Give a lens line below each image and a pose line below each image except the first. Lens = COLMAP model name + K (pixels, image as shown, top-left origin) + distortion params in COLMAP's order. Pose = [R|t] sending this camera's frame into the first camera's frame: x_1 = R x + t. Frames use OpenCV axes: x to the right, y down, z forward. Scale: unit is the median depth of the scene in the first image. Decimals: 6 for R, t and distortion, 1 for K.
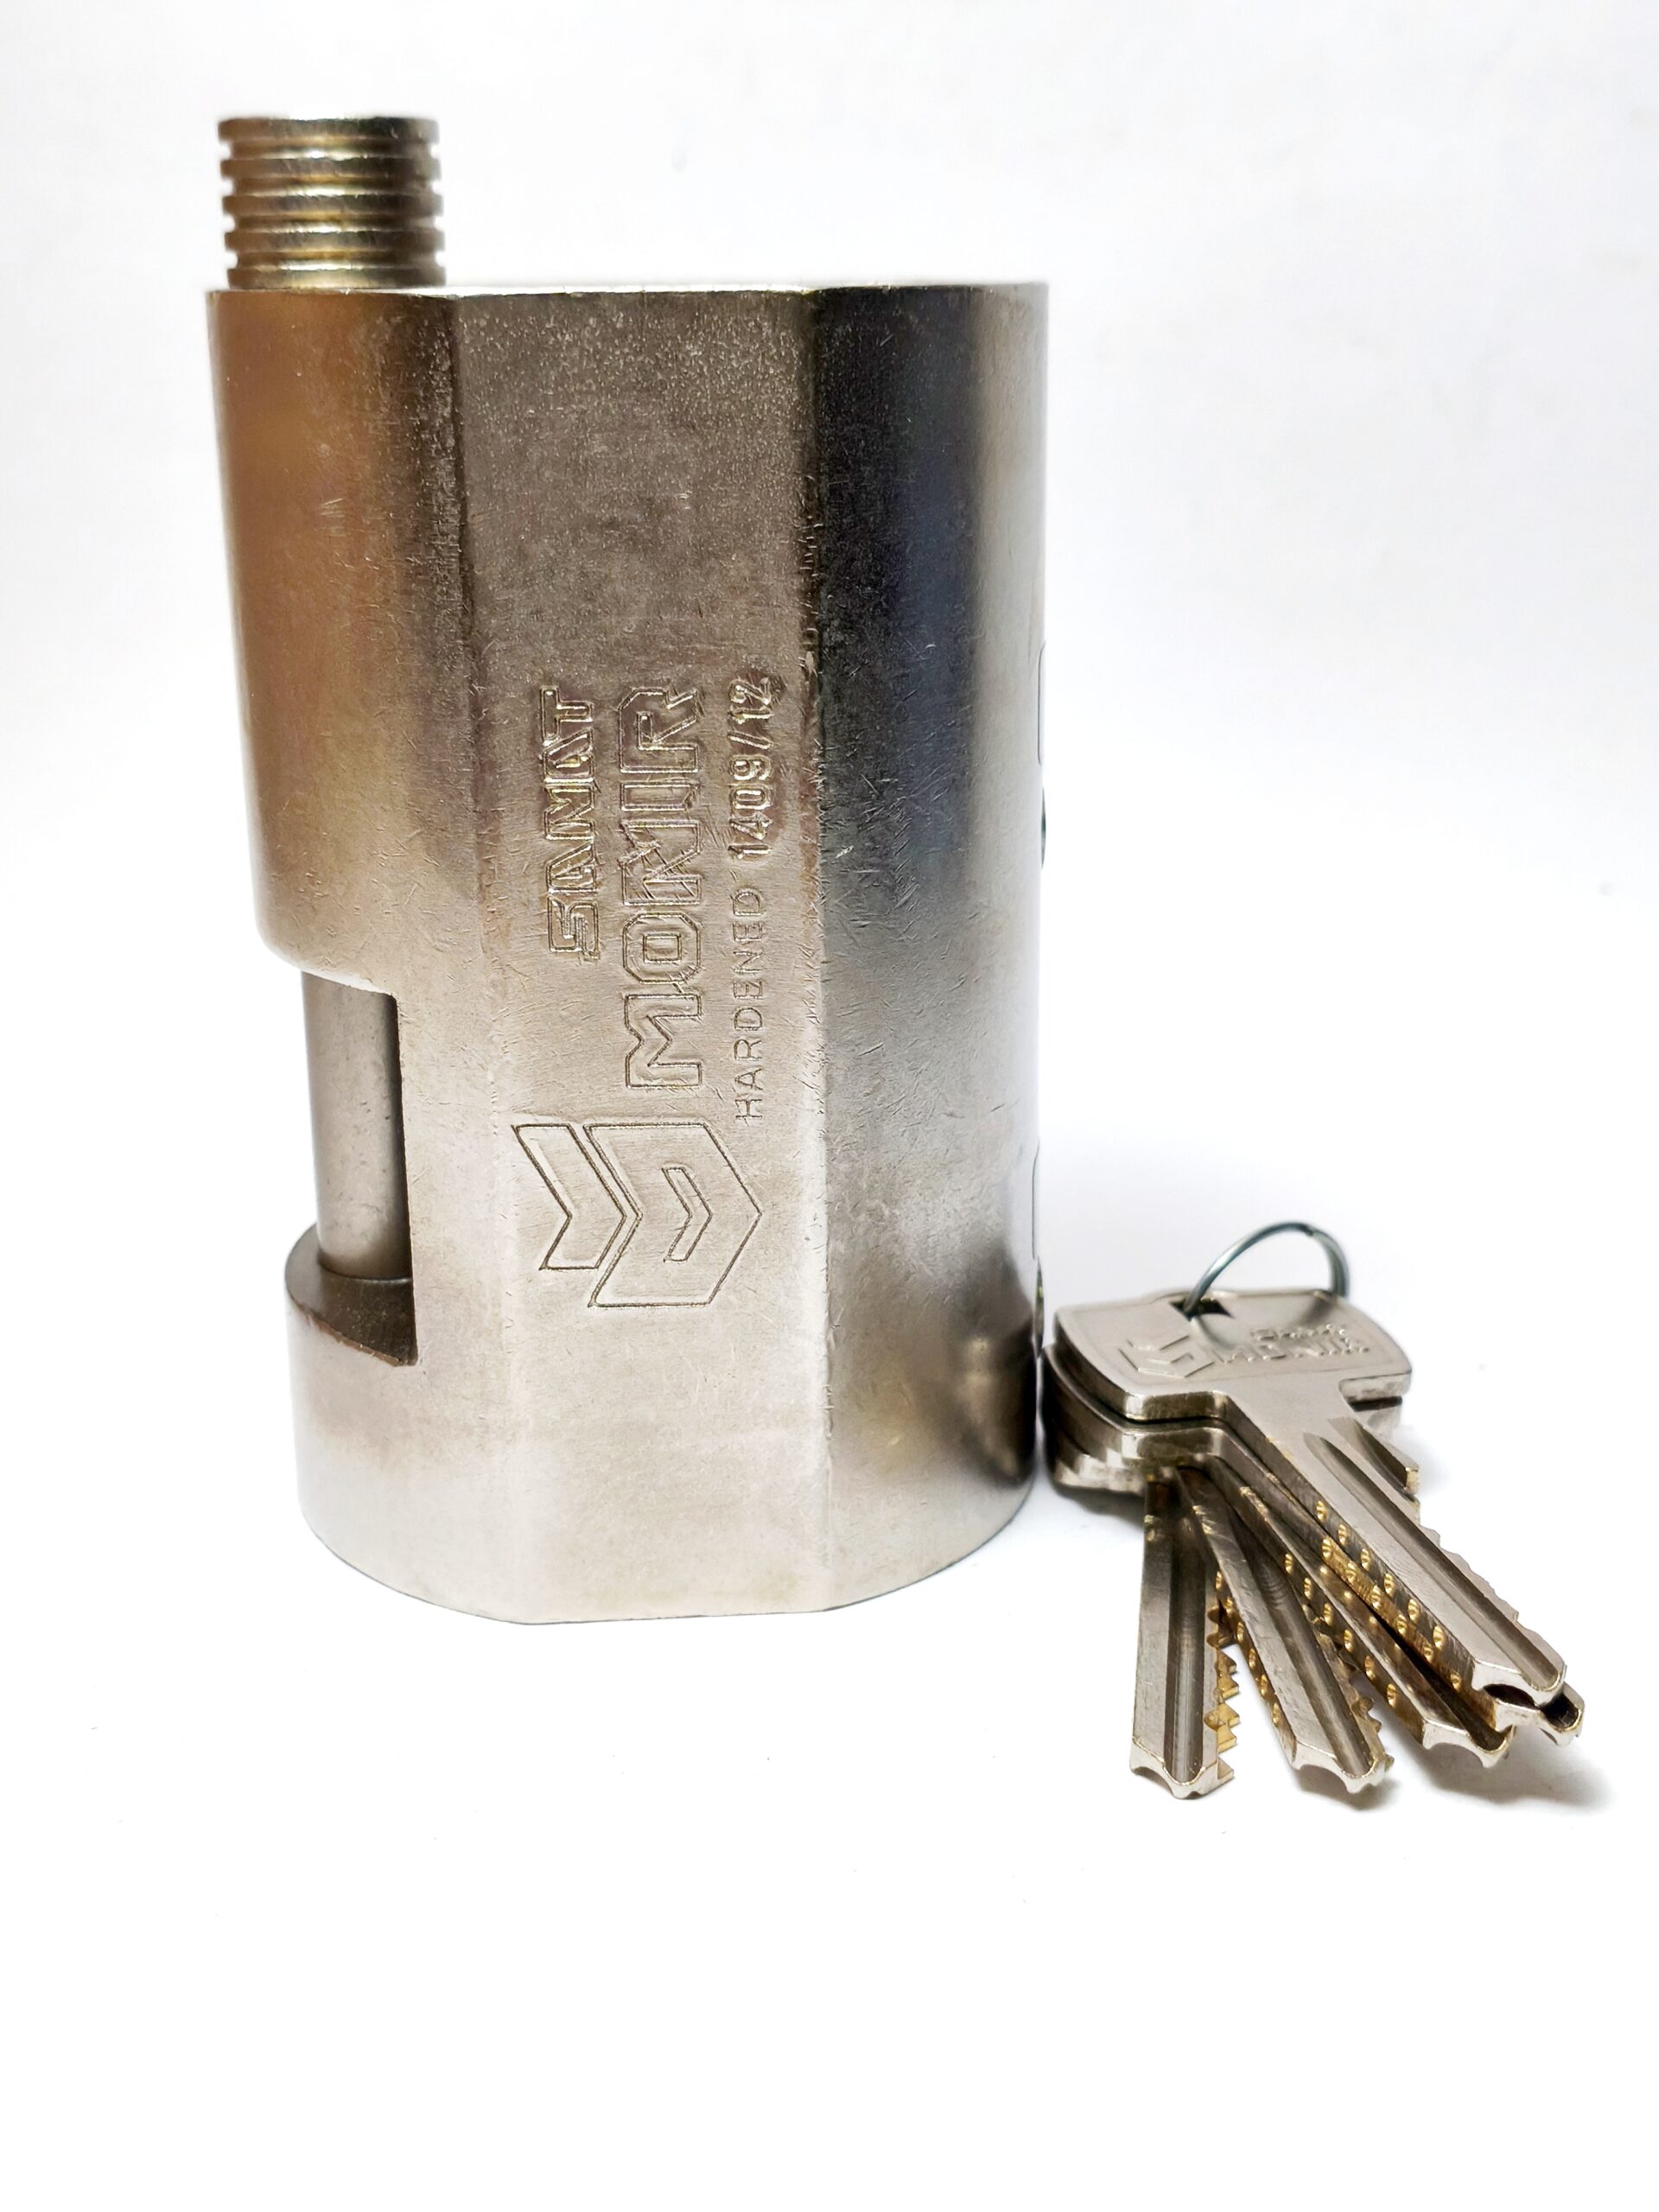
lens RADIAL K [[2747.5, 0, 829.5], [0, 2747.5, 1106.0], [0, 0, 1]] dist [0.110377, -0.616485]
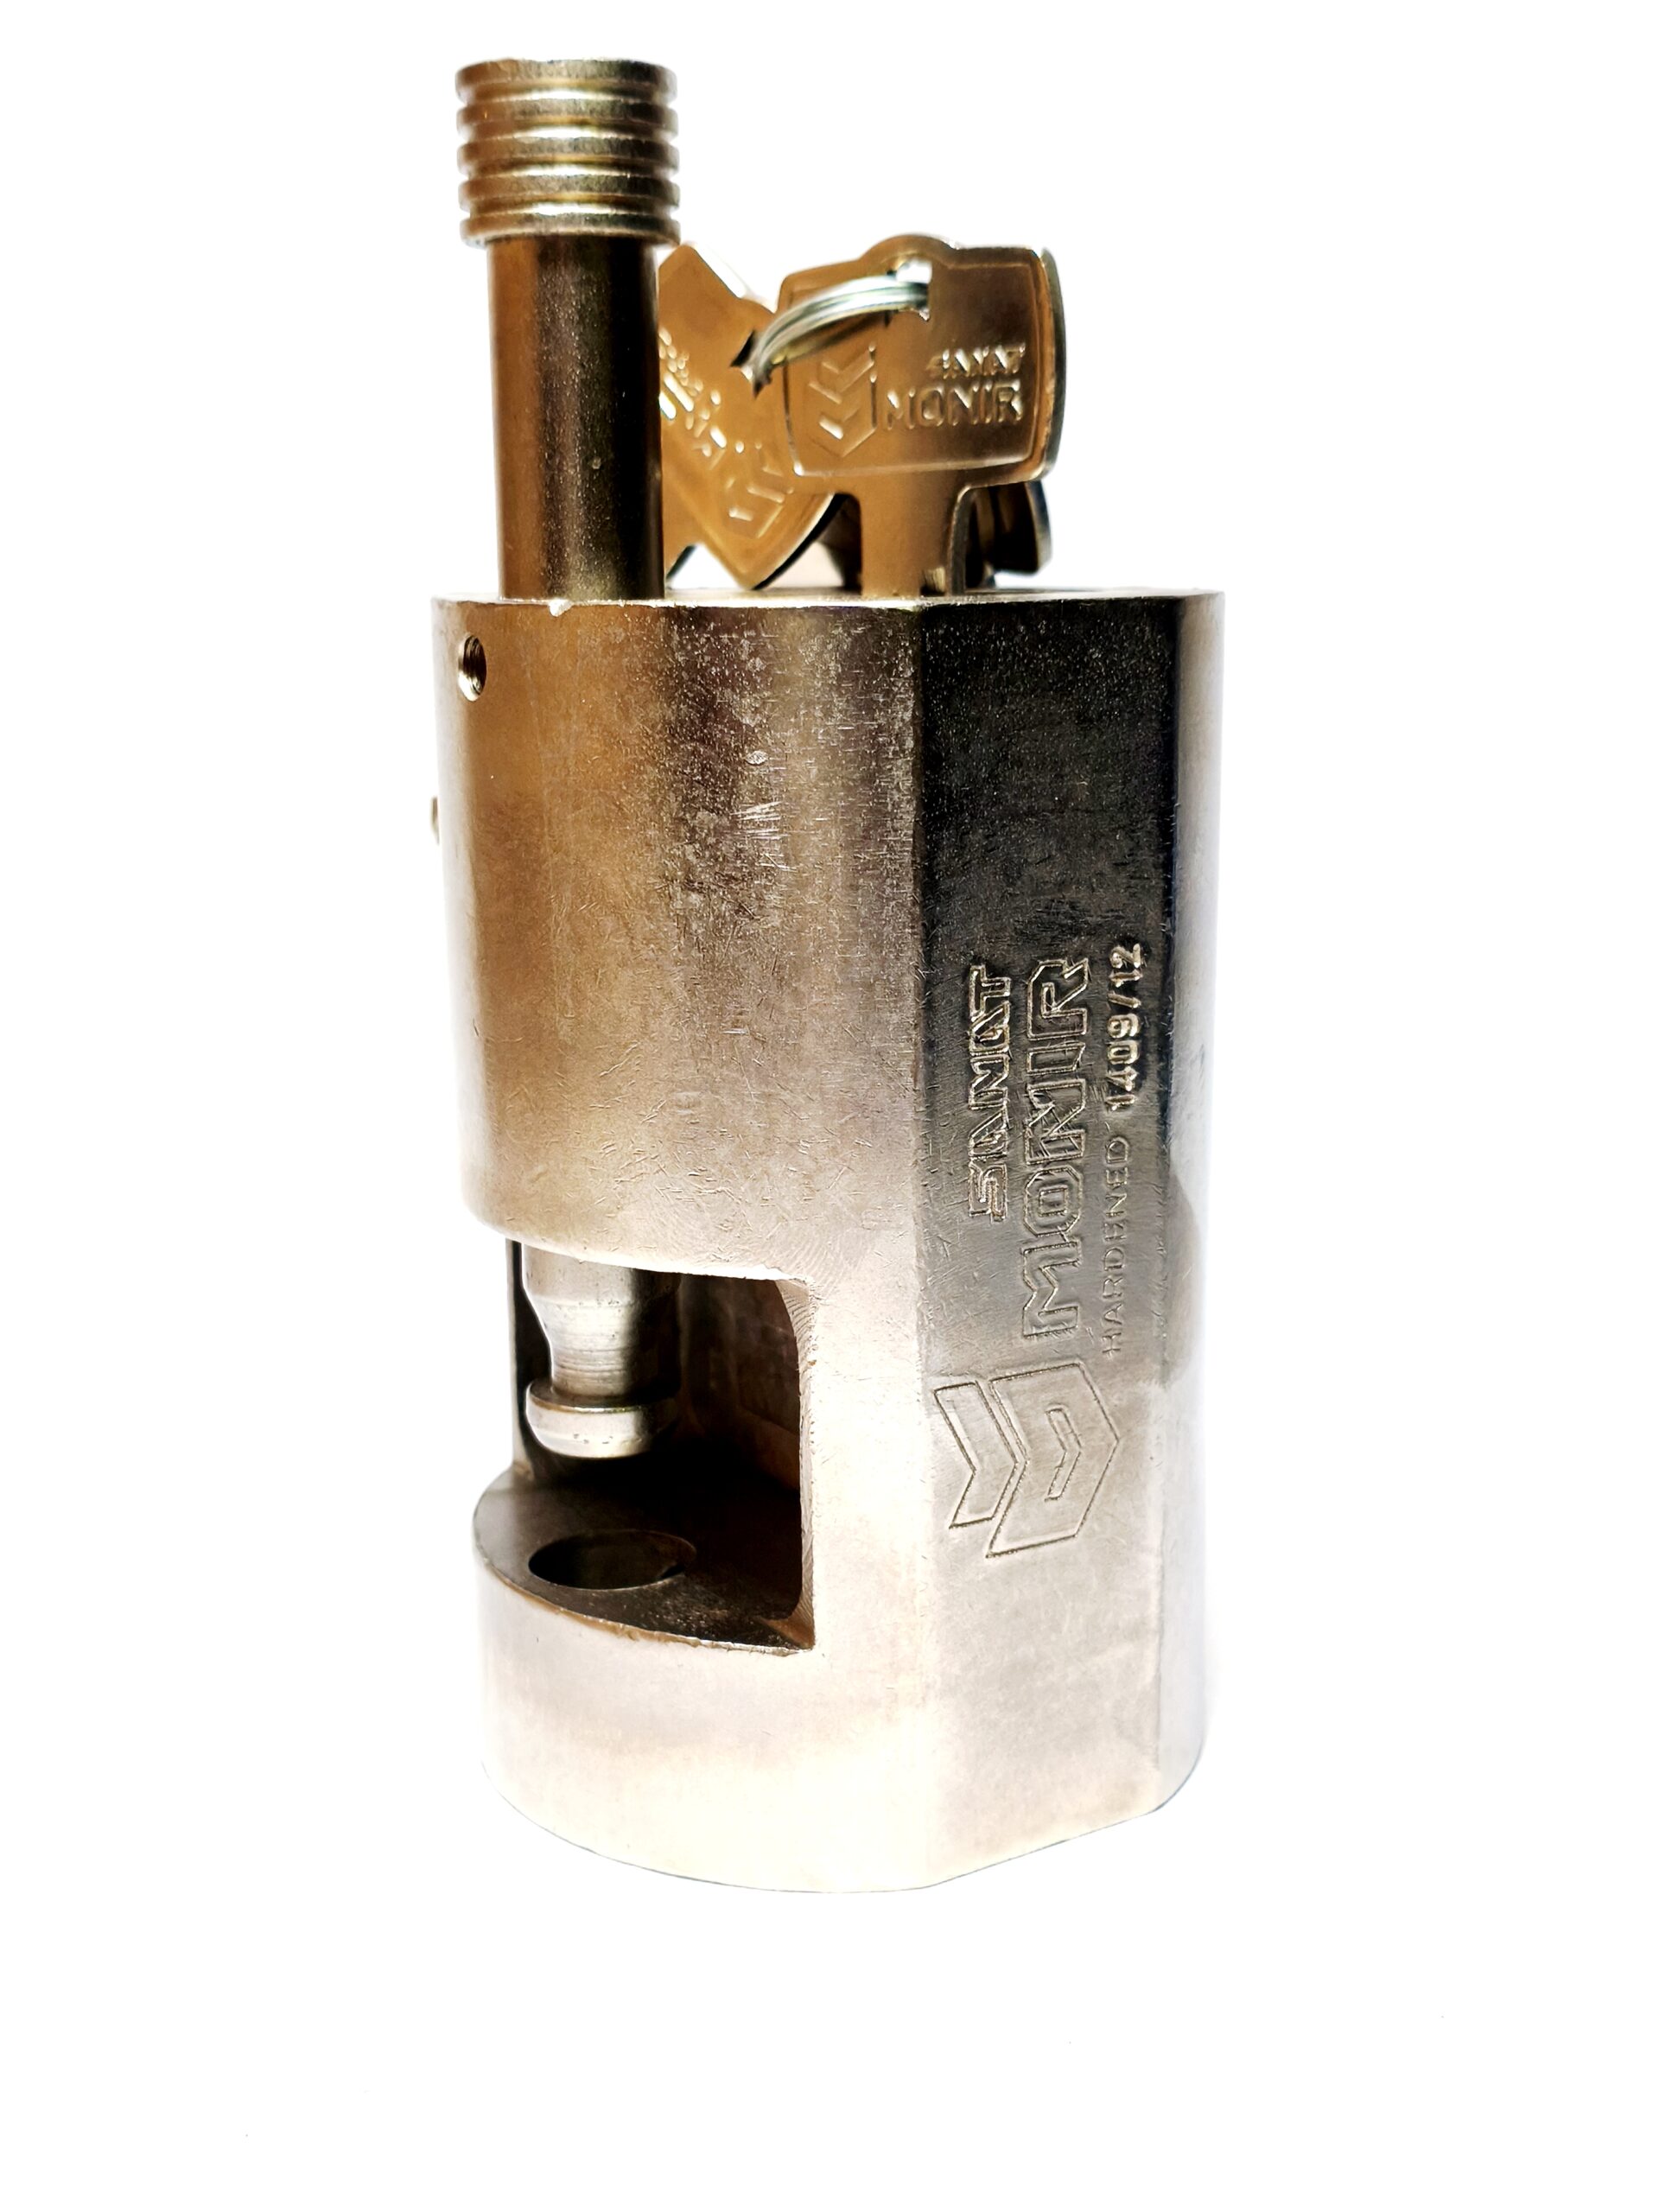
lens RADIAL K [[2747.5, 0, 829.5], [0, 2747.5, 1106.0], [0, 0, 1]] dist [0.110377, -0.616485]
pose [[0.876041, -0.098724, 0.472023, -0.642109], [0.141964, 0.988242, -0.056783, -0.046383], [-0.460867, 0.116754, 0.879756, 0.101594]]
